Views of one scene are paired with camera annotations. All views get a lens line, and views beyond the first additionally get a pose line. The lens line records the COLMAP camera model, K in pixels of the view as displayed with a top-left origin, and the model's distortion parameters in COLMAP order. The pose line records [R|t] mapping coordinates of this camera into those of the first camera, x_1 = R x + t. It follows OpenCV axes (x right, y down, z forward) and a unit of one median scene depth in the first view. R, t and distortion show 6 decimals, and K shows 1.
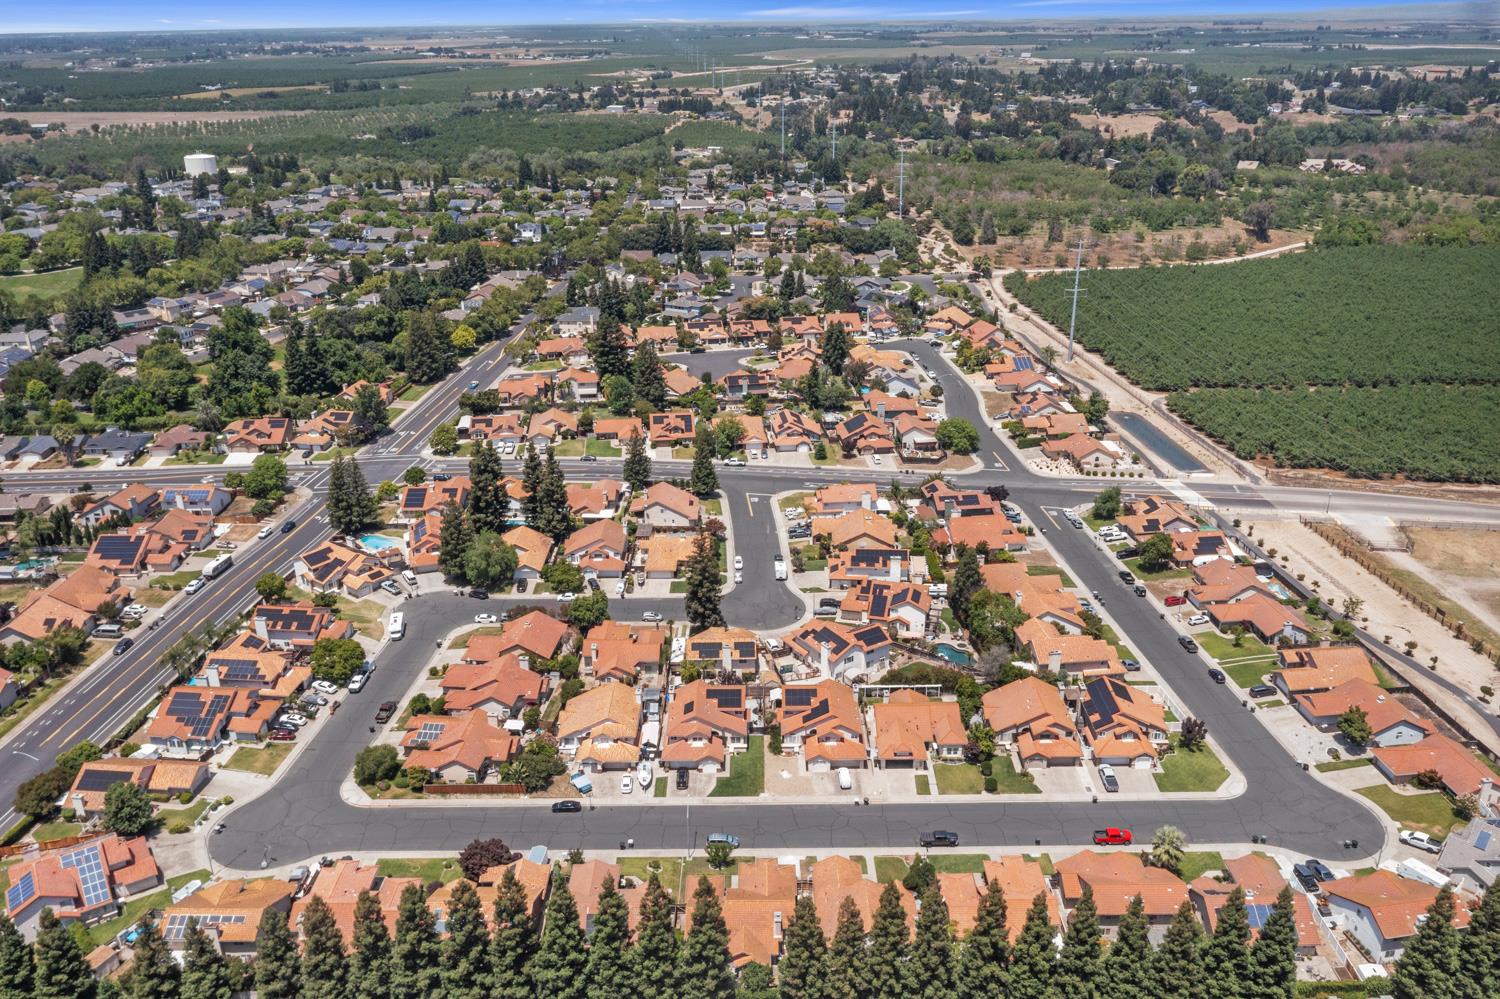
lens RADIAL K [[1185.2, 0, 750.0], [0, 1185.2, 499.5], [0, 0, 1]] dist [-0.008466, -0.000577]
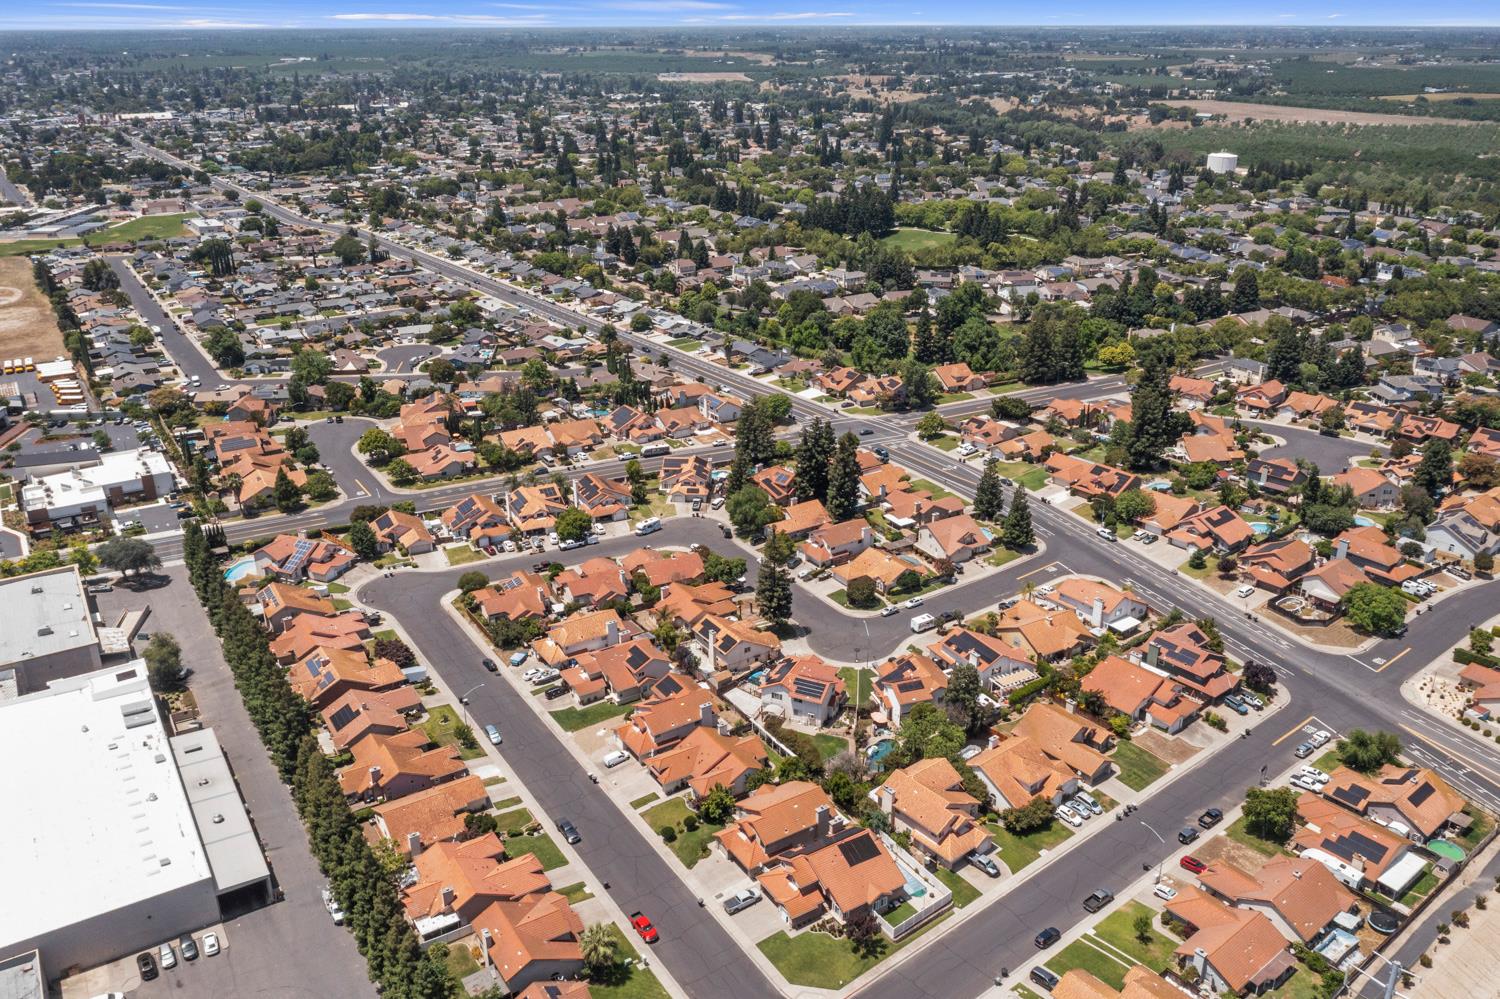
lens RADIAL K [[1229.4, 0, 750.0], [0, 1229.4, 499.5], [0, 0, 1]] dist [-0.002147, -0.002381]
pose [[0.516467, 0.311055, -0.797814, 0.687711], [-0.318750, 0.934572, 0.158030, -0.138655], [0.794771, 0.172686, 0.581824, 0.310497]]
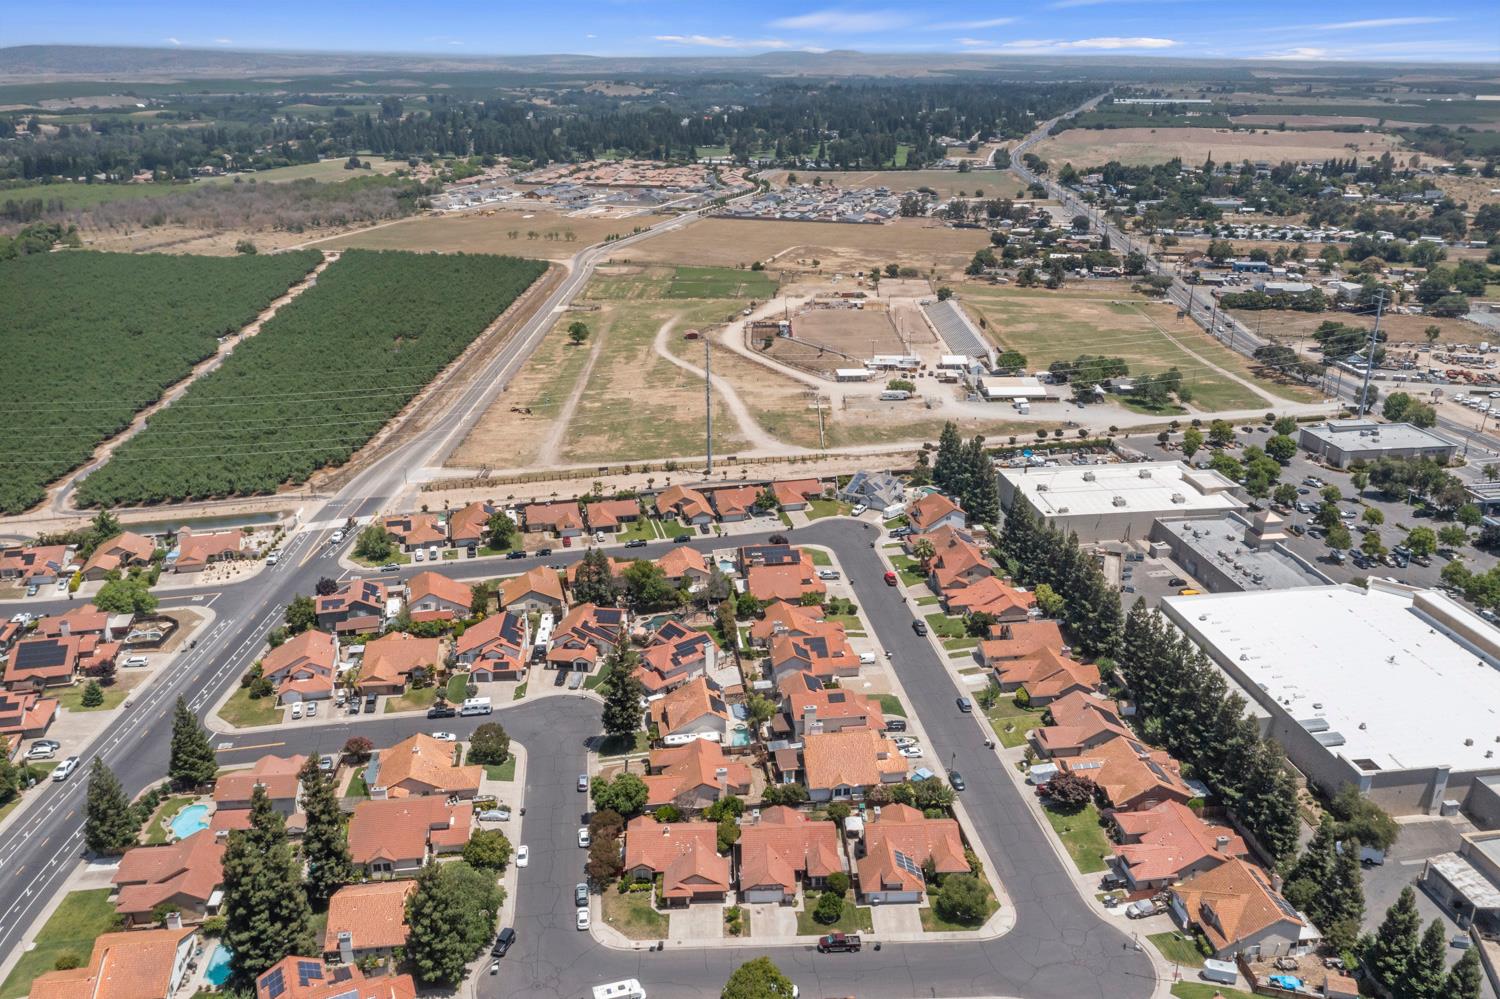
lens RADIAL K [[1185.2, 0, 750.0], [0, 1185.2, 499.5], [0, 0, 1]] dist [-0.008466, -0.000577]
pose [[-0.121137, -0.338402, 0.933172, -0.756310], [0.383937, 0.850954, 0.358427, -0.303090], [-0.915379, 0.401698, 0.026843, 0.743850]]
